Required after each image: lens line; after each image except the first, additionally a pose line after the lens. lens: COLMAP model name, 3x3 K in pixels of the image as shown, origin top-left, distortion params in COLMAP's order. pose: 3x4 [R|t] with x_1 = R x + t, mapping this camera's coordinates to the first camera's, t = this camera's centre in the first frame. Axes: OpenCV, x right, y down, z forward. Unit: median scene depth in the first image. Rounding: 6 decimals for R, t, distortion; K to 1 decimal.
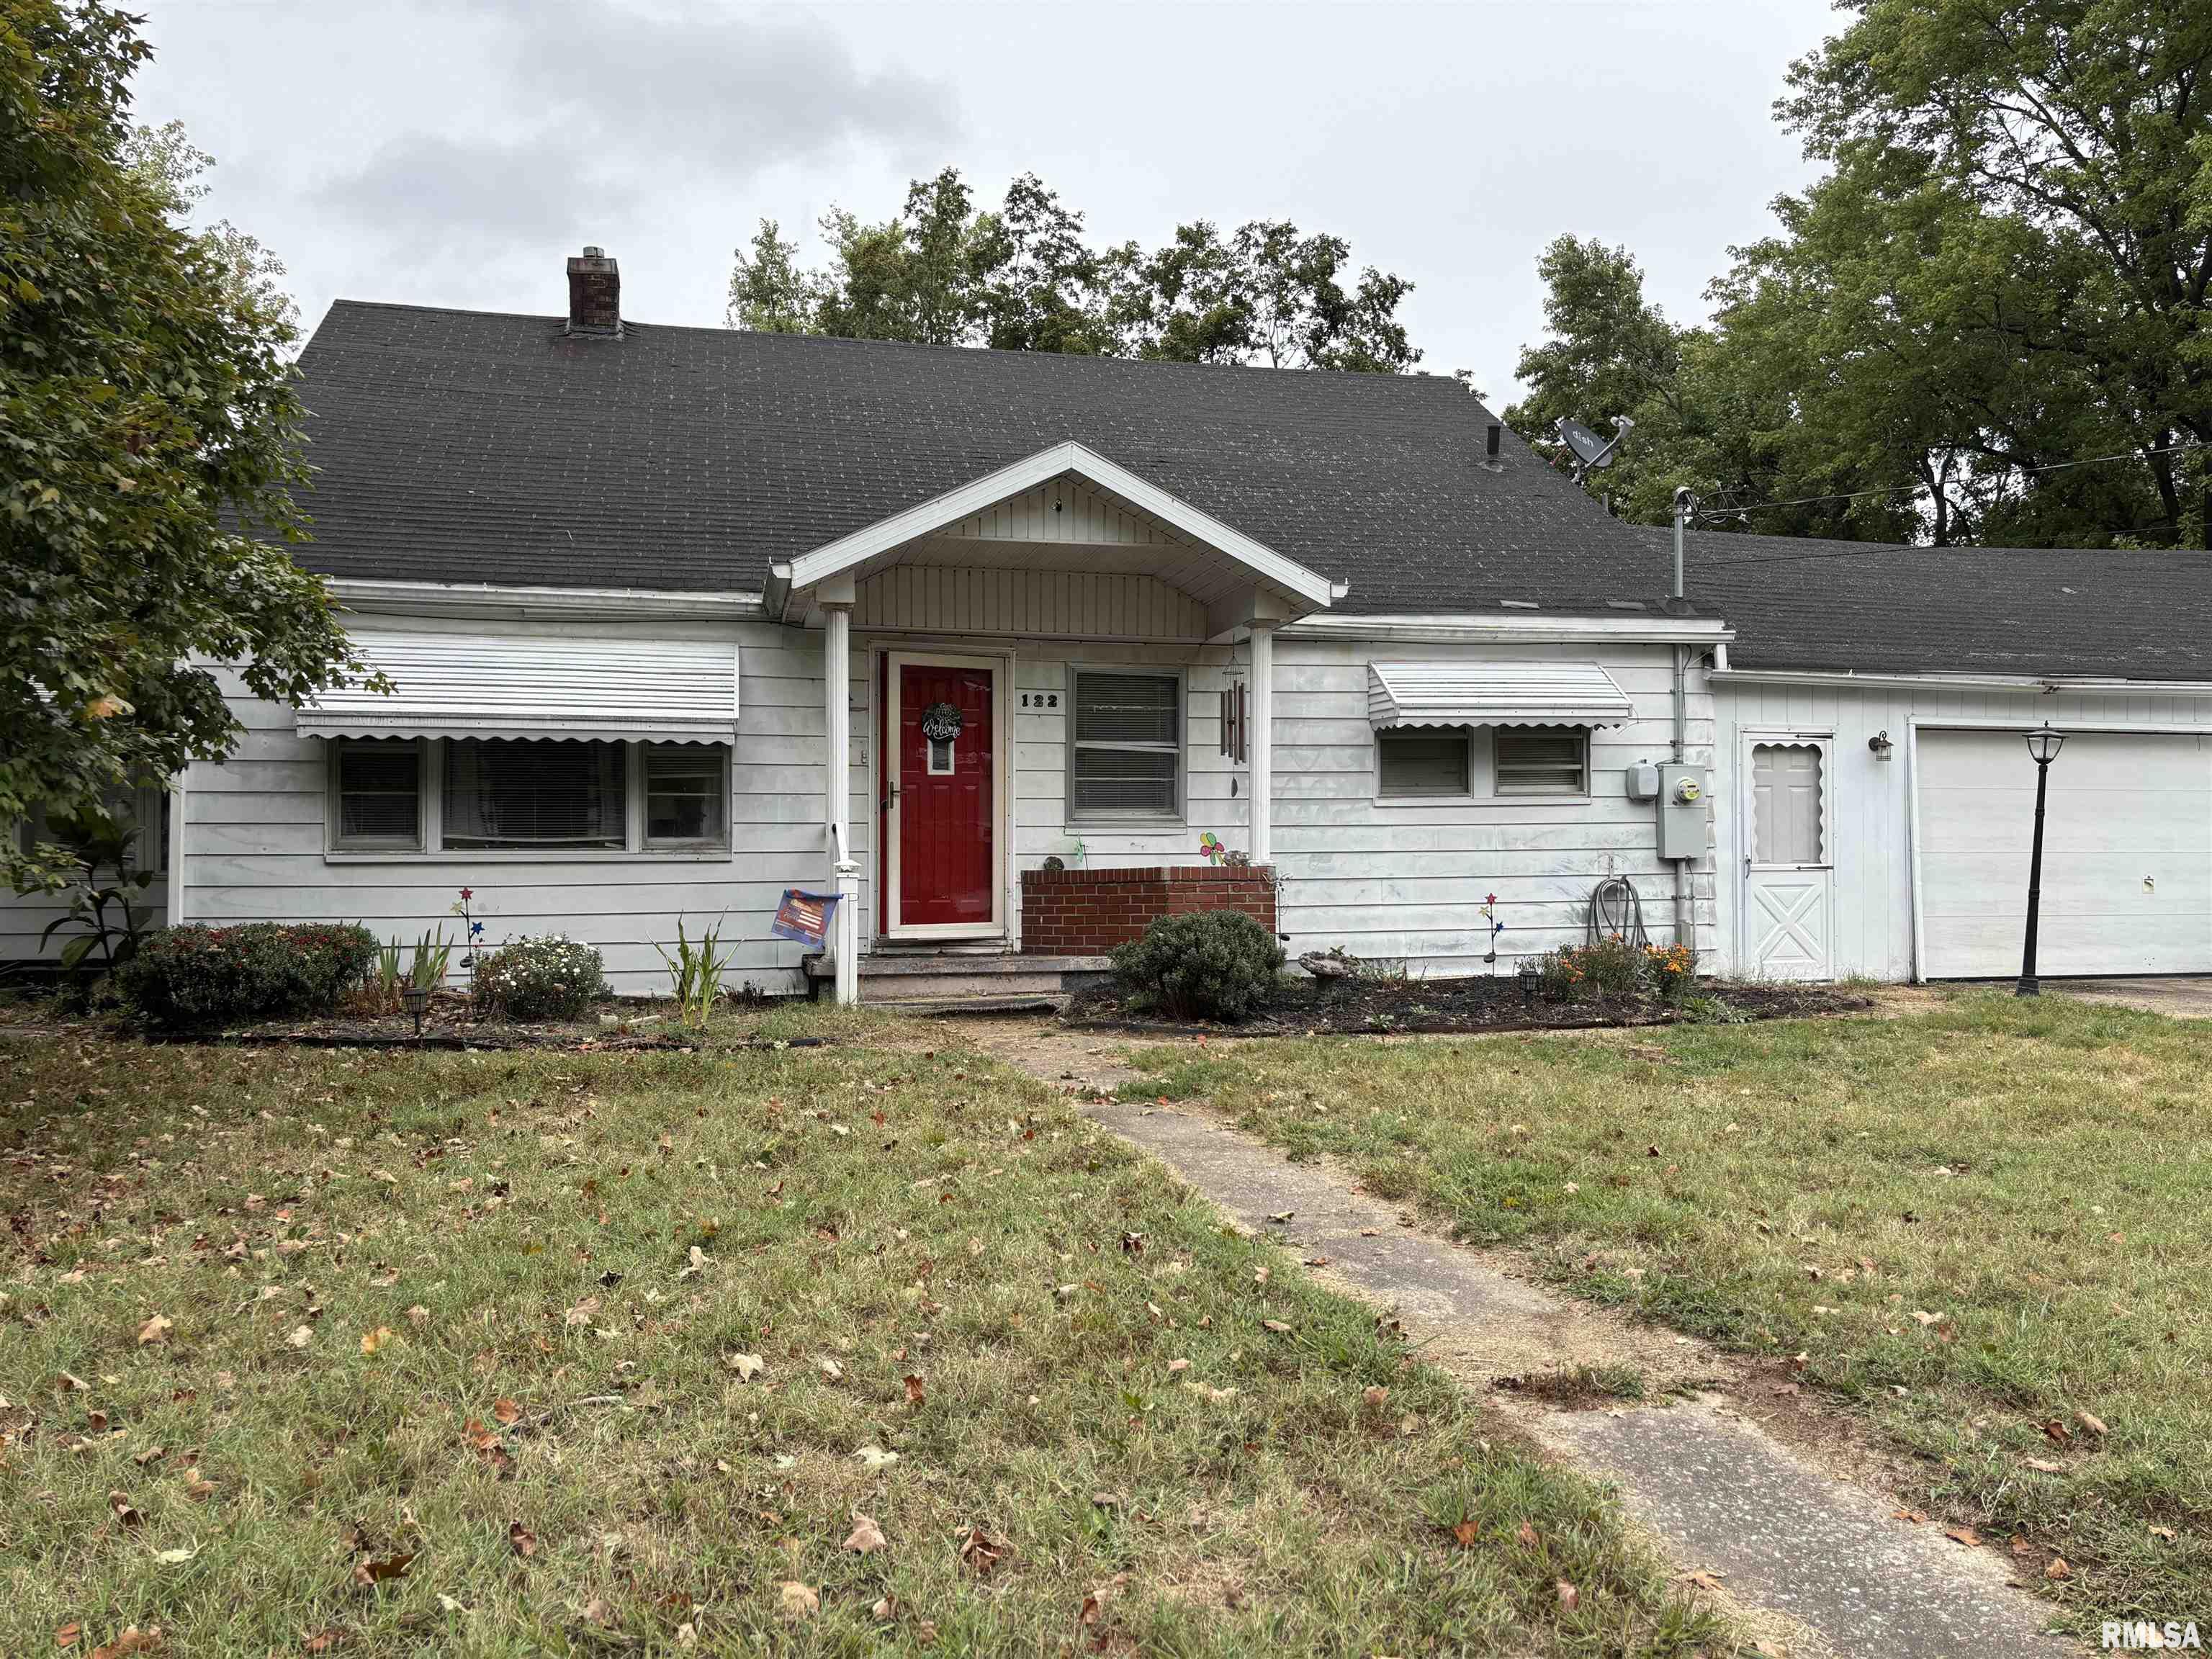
lens RADIAL K [[1662.2, 0, 1117.7], [0, 1662.2, 838.5], [0, 0, 1]] dist [0.044069, -0.044950]
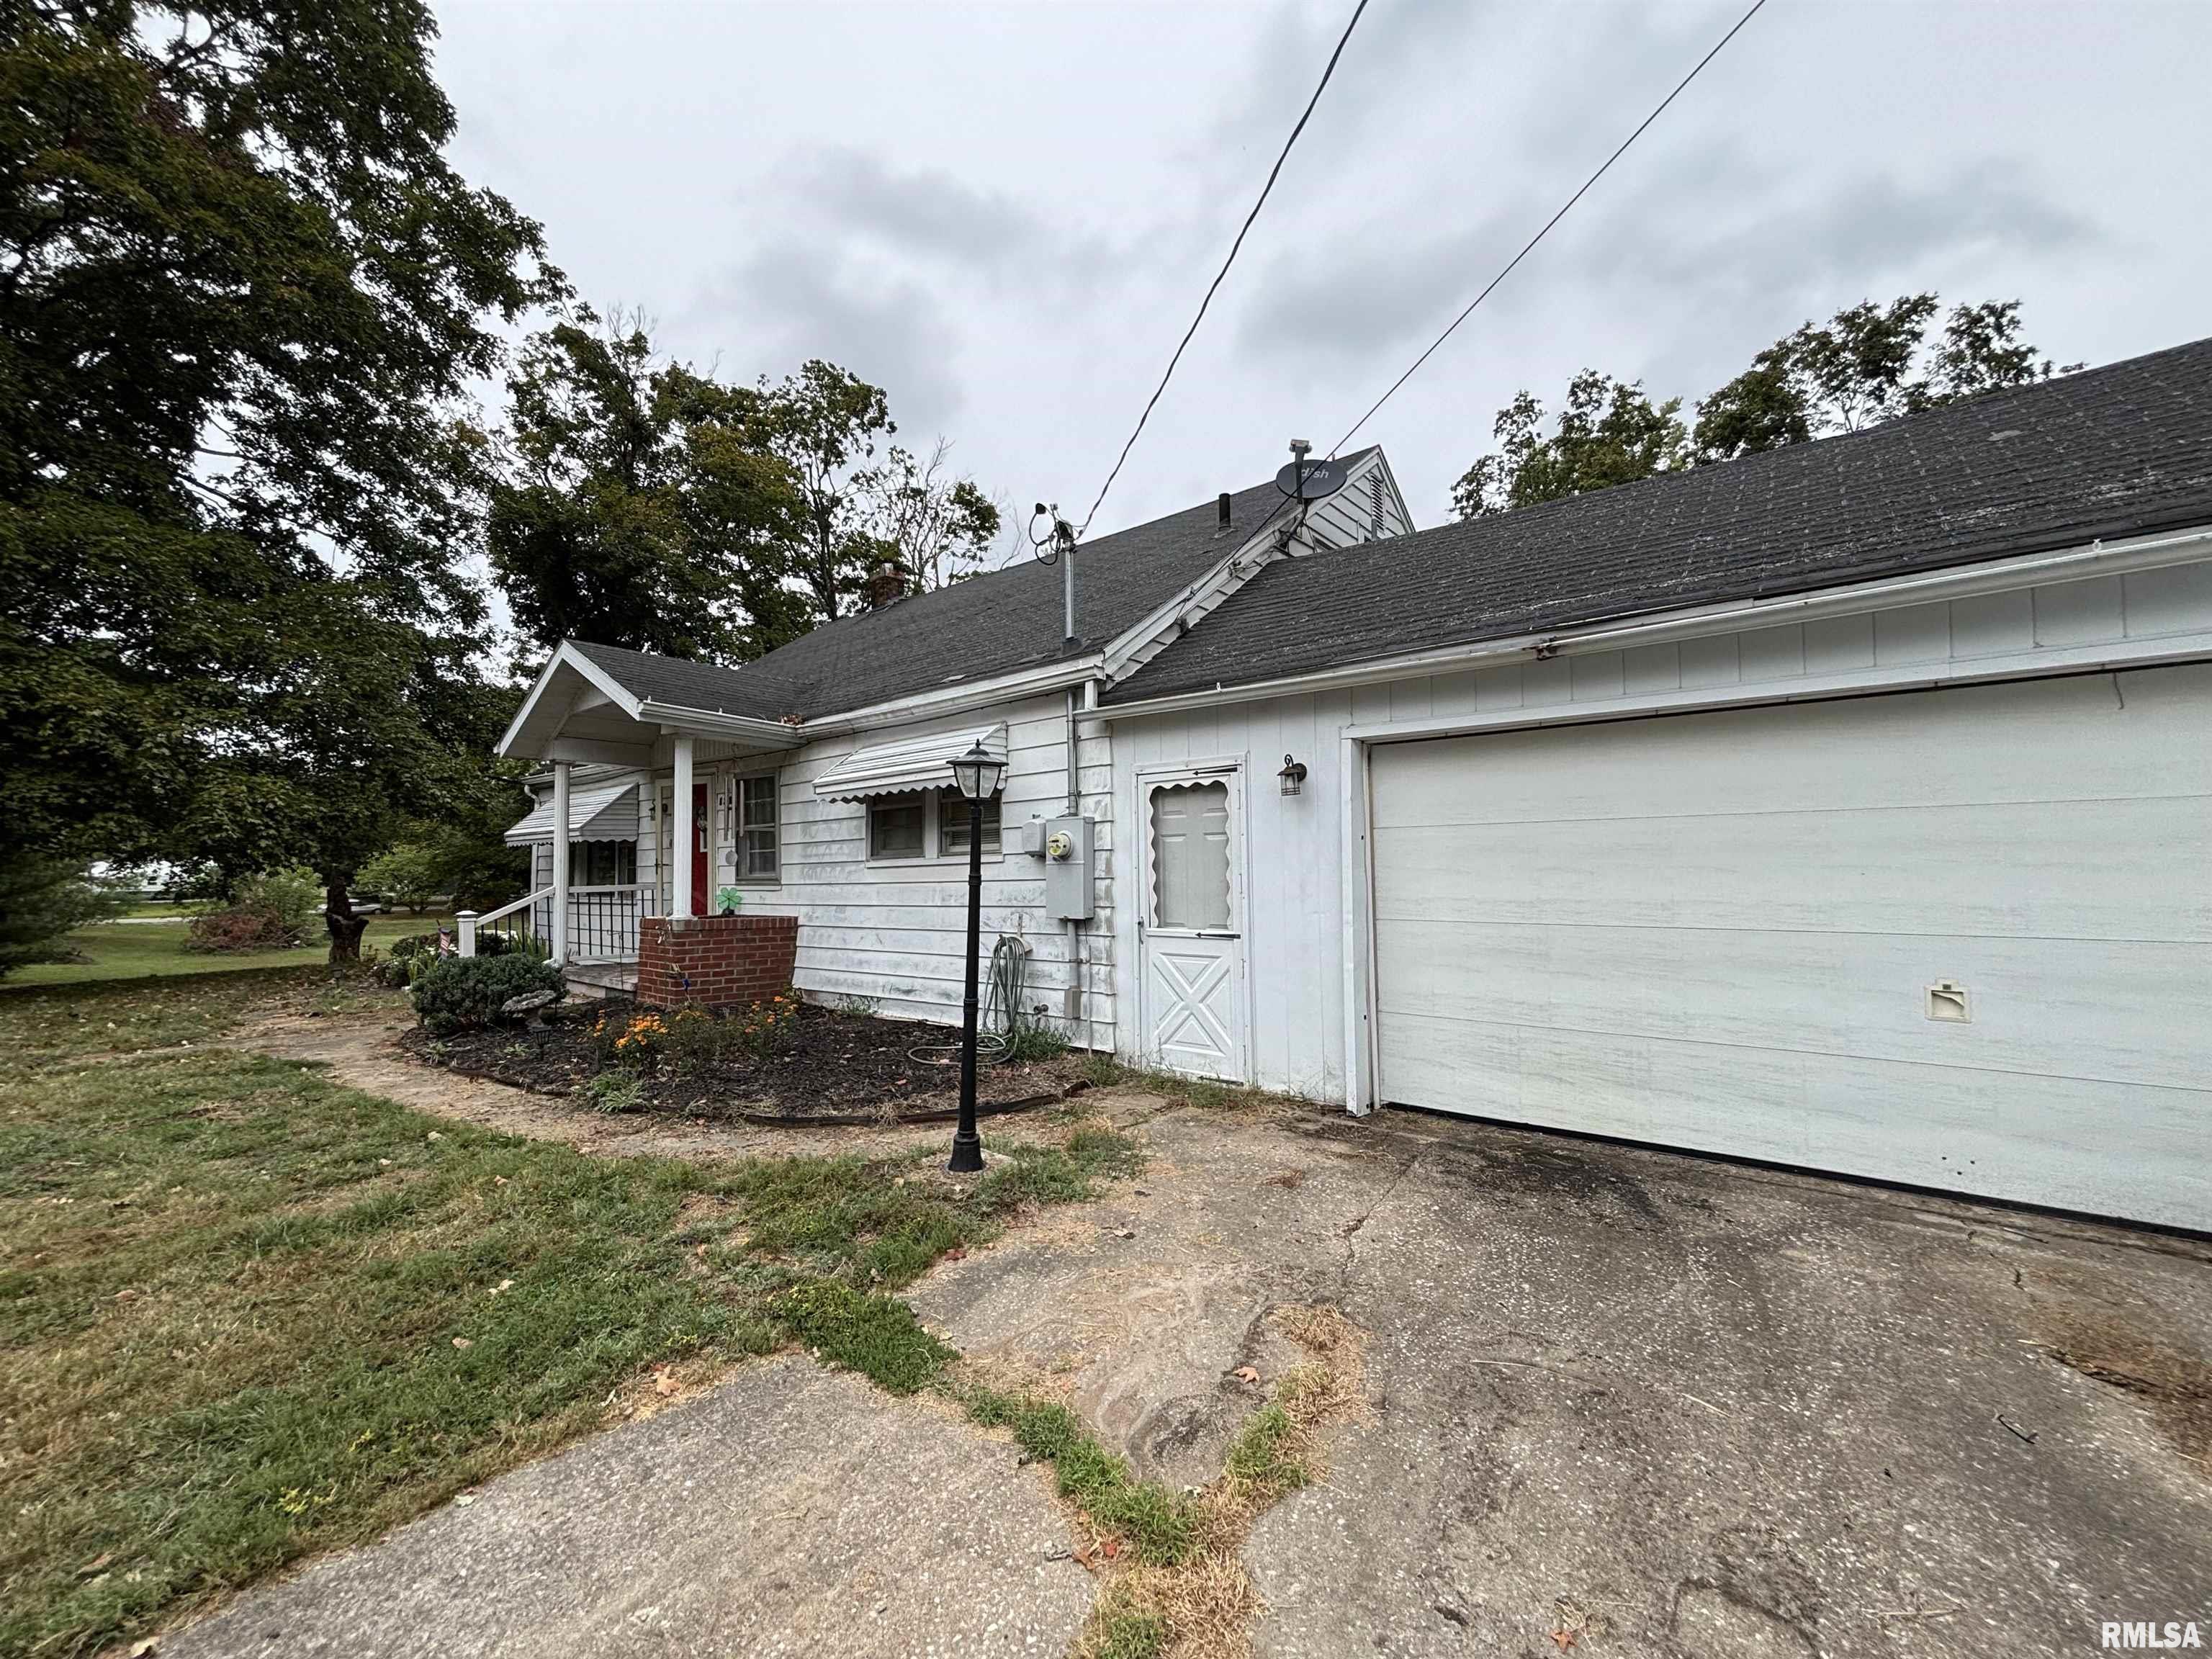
lens RADIAL K [[895.5, 0, 1105.4], [0, 895.5, 825.2], [0, 0, 1]] dist [0.001348, 0.000043]
pose [[0.601507, -0.045777, -0.797555, 0.977190], [0.016777, 0.998861, -0.044679, -0.022760], [0.798692, 0.013494, 0.601589, 0.940473]]
